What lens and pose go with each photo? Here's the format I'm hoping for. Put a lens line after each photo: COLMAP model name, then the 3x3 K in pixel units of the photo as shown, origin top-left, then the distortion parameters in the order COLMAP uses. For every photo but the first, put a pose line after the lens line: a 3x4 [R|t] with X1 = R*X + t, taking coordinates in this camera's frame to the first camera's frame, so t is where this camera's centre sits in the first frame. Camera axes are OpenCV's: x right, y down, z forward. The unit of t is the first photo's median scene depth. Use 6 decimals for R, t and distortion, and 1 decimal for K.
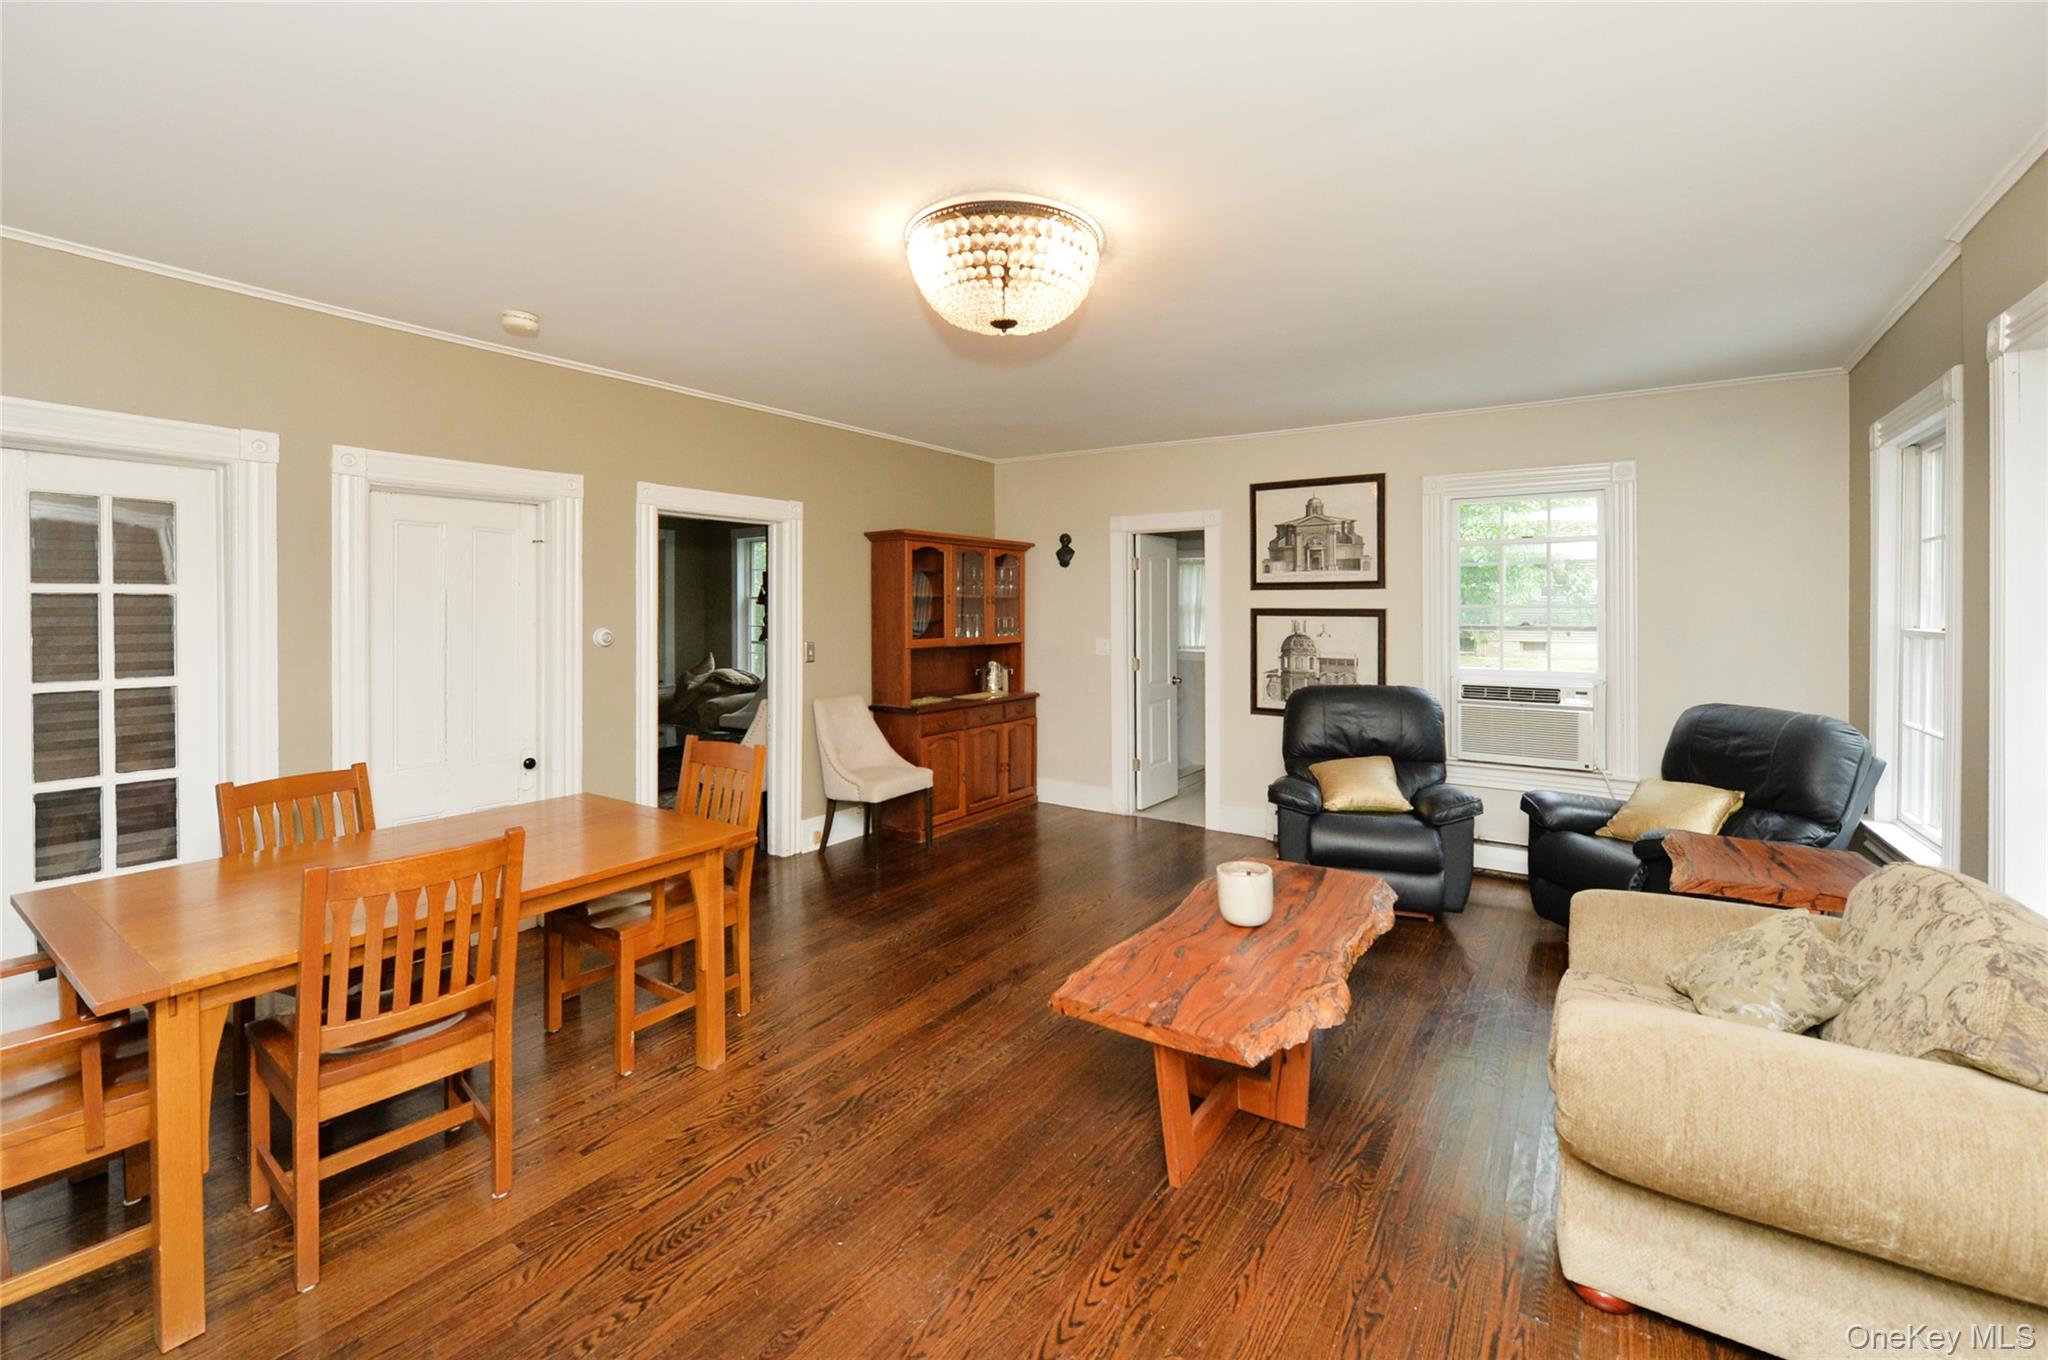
lens RADIAL K [[835.7, 0, 1109.7], [0, 835.7, 609.0], [0, 0, 1]] dist [-0.008058, 0.000892]
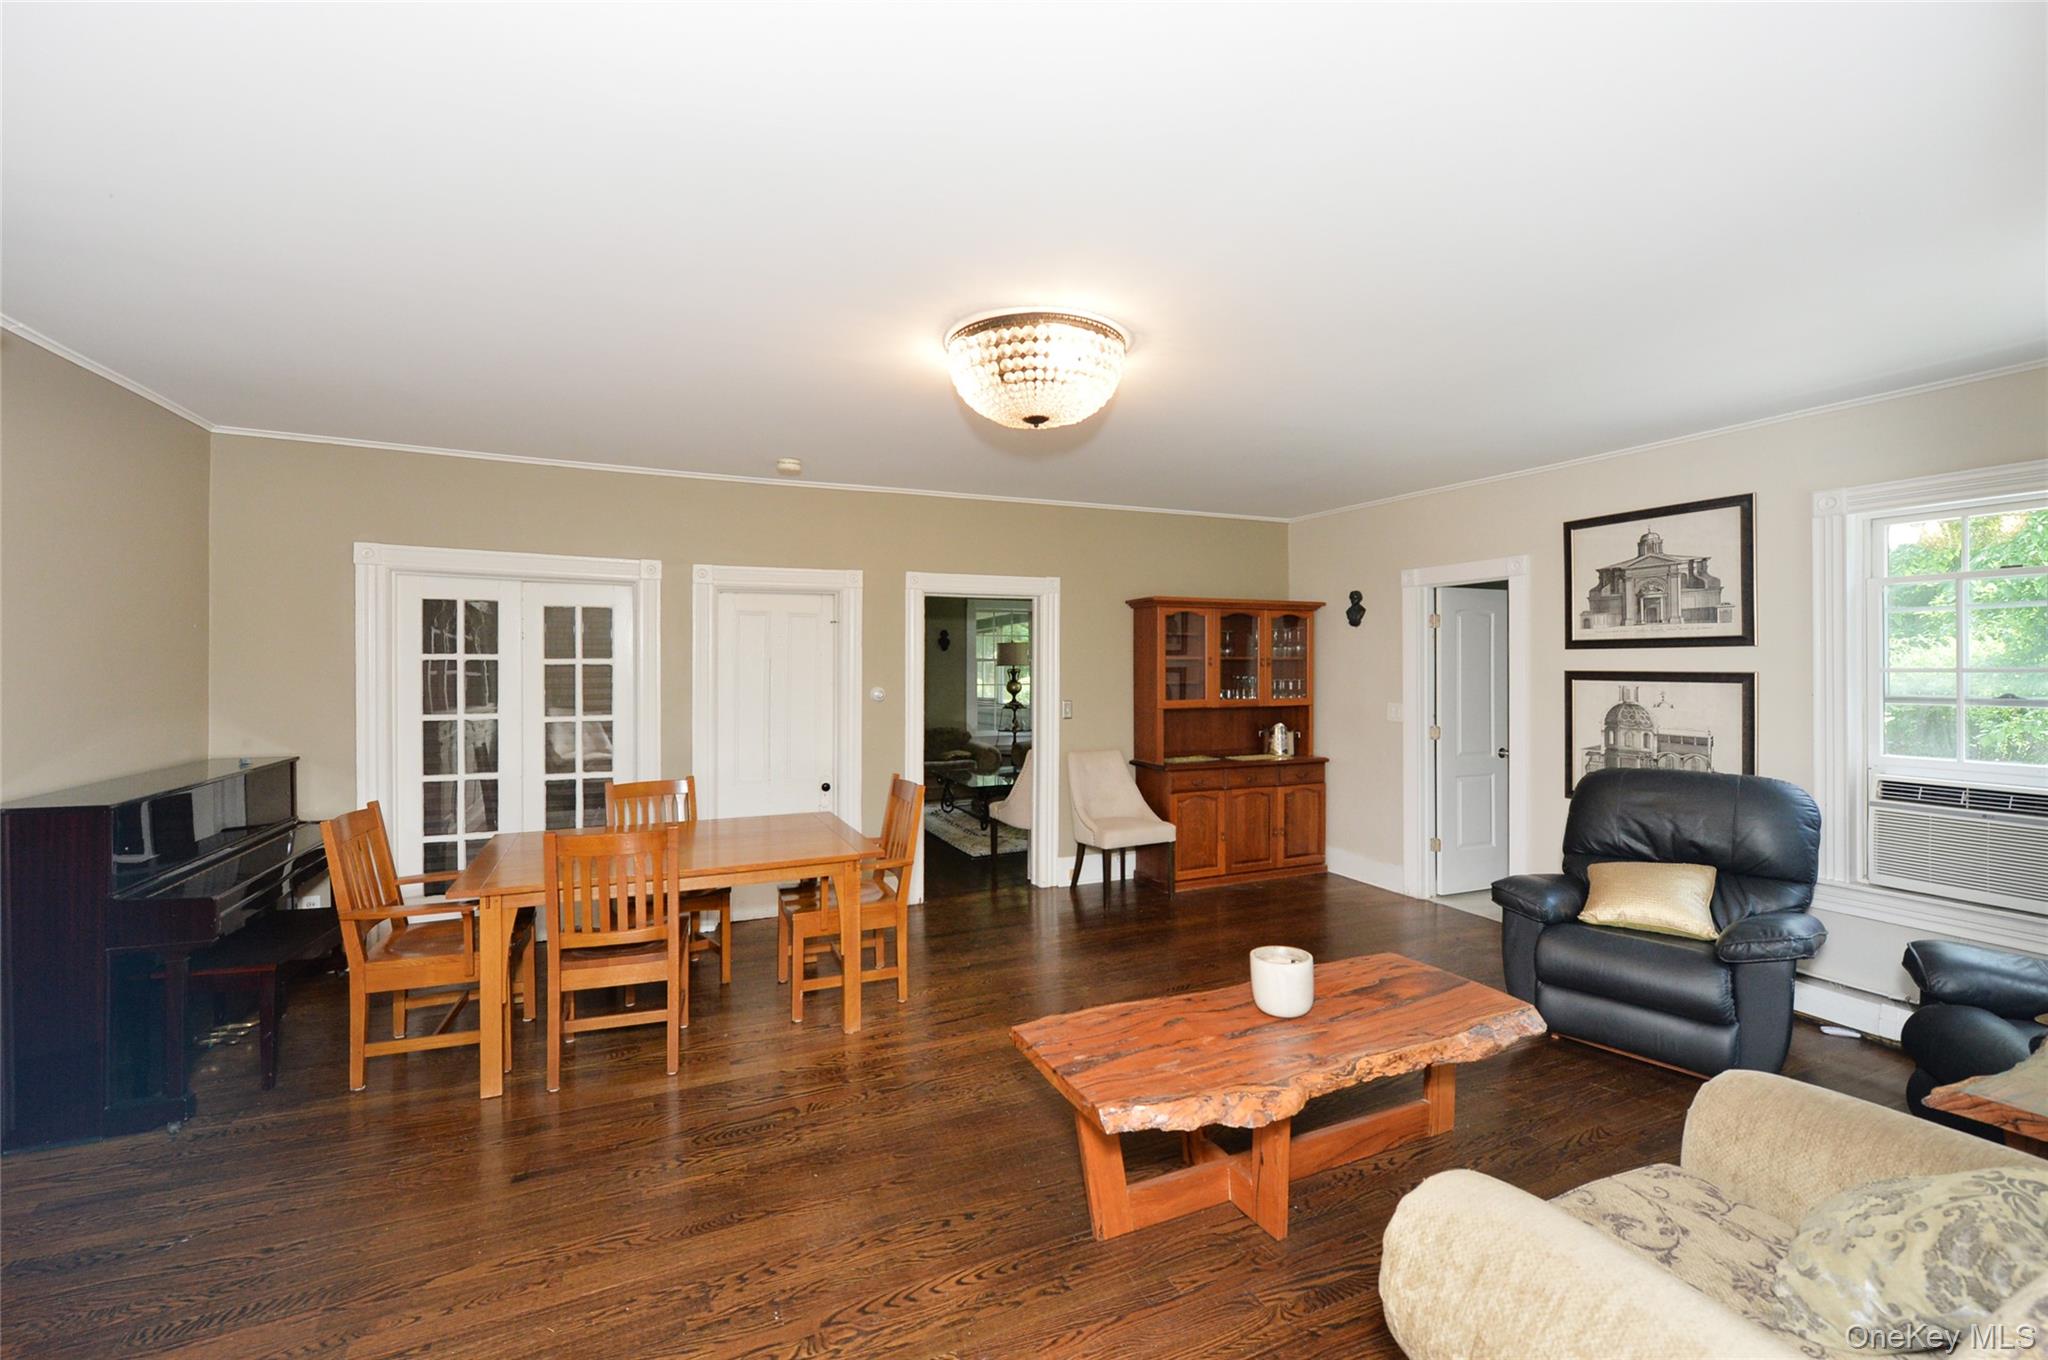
lens RADIAL K [[835.7, 0, 1060.8], [0, 835.7, 658.9], [0, 0, 1]] dist [-0.008058, 0.000892]
pose [[0.848984, -0.004572, -0.528399, 0.241224], [-0.000383, 0.999957, -0.009269, -0.006856], [0.528419, 0.008072, 0.848946, 0.037954]]
